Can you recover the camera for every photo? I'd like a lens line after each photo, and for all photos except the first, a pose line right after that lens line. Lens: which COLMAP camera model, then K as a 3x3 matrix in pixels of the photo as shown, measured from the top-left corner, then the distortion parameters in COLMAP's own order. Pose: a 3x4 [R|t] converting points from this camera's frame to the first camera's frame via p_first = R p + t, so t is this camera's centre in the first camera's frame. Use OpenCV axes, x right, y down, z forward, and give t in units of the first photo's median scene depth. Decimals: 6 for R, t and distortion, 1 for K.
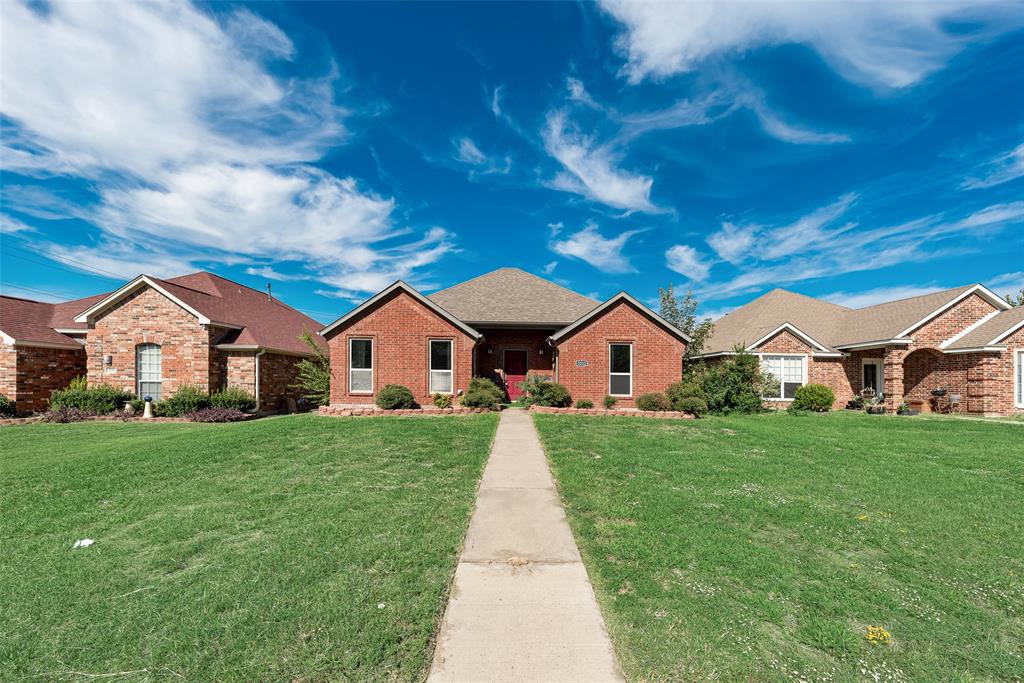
lens RADIAL K [[413.8, 0, 514.9], [0, 413.8, 344.5], [0, 0, 1]] dist [0.001019, 0.000510]
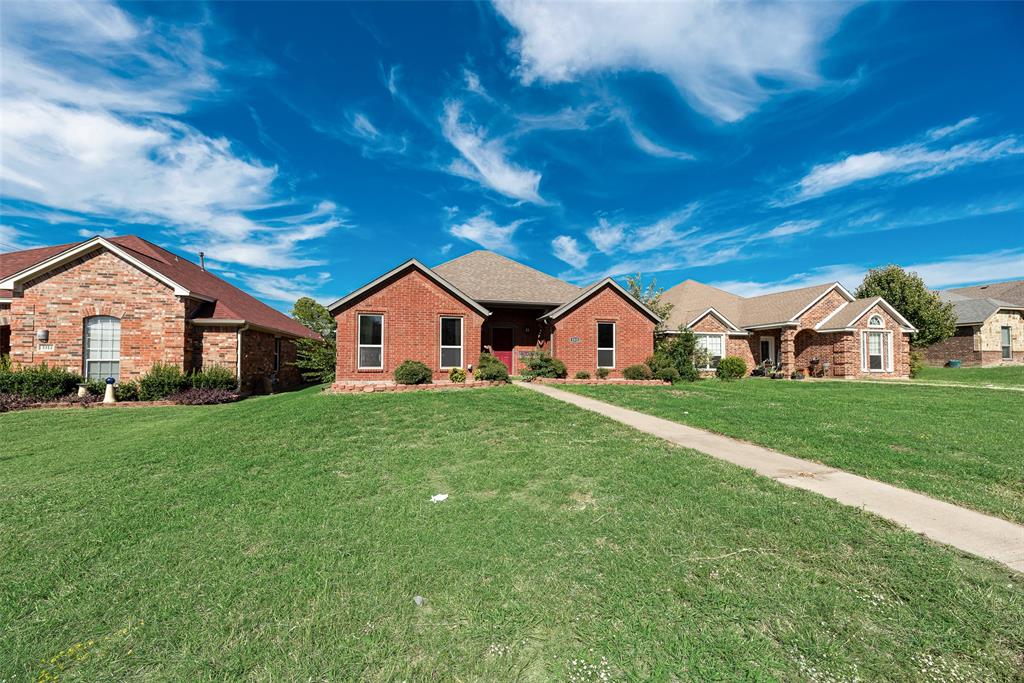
lens RADIAL K [[401.5, 0, 510.8], [0, 401.5, 316.7], [0, 0, 1]] dist [0.001257, 0.000358]
pose [[0.968263, 0.014893, 0.249489, -0.223460], [-0.009994, 0.999732, -0.020891, 0.006049], [-0.249733, 0.017734, 0.968152, -0.014102]]
